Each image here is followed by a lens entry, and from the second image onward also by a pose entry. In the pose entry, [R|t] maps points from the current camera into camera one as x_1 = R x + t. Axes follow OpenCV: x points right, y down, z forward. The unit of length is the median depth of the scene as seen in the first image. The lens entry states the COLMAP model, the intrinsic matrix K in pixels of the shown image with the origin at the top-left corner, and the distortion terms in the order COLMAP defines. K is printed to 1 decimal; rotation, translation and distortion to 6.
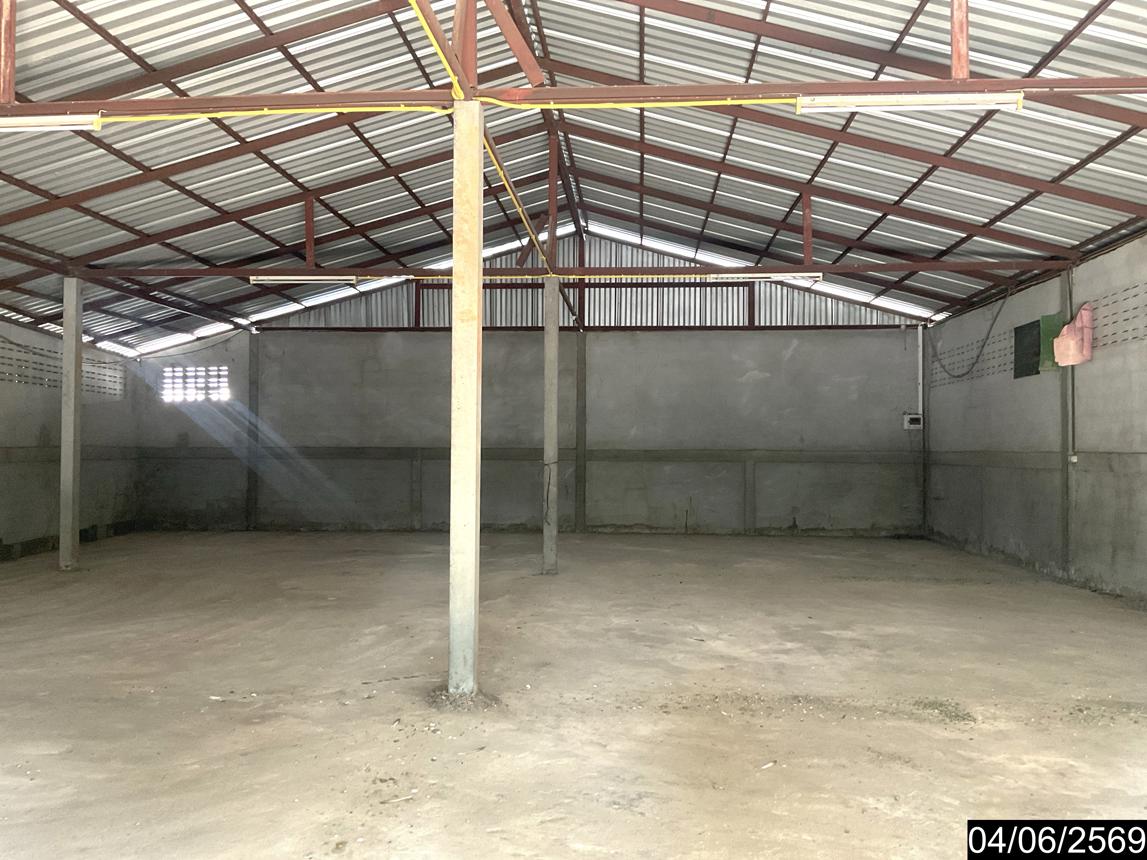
lens RADIAL K [[948.7, 0, 573.5], [0, 948.7, 430.0], [0, 0, 1]] dist [0.051286, -0.105451]
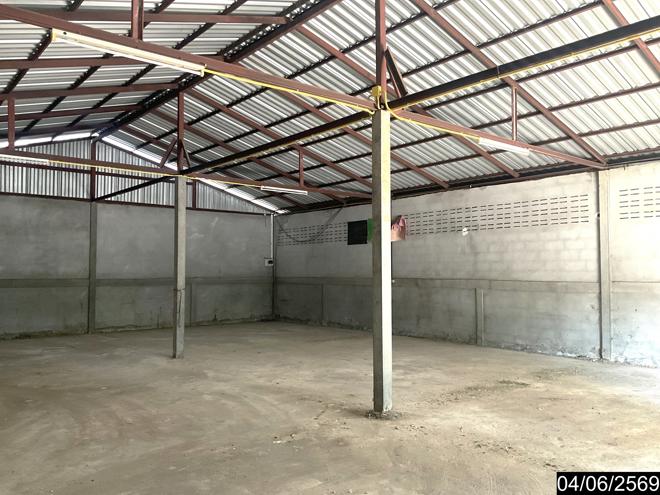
lens RADIAL K [[544.0, 0, 330.0], [0, 544.0, 247.5], [0, 0, 1]] dist [0.164474, -0.330367]
pose [[0.716049, 0.025464, 0.697586, -0.366909], [-0.009160, 0.999591, -0.027085, -0.010341], [-0.697990, 0.013004, 0.715989, 0.096081]]
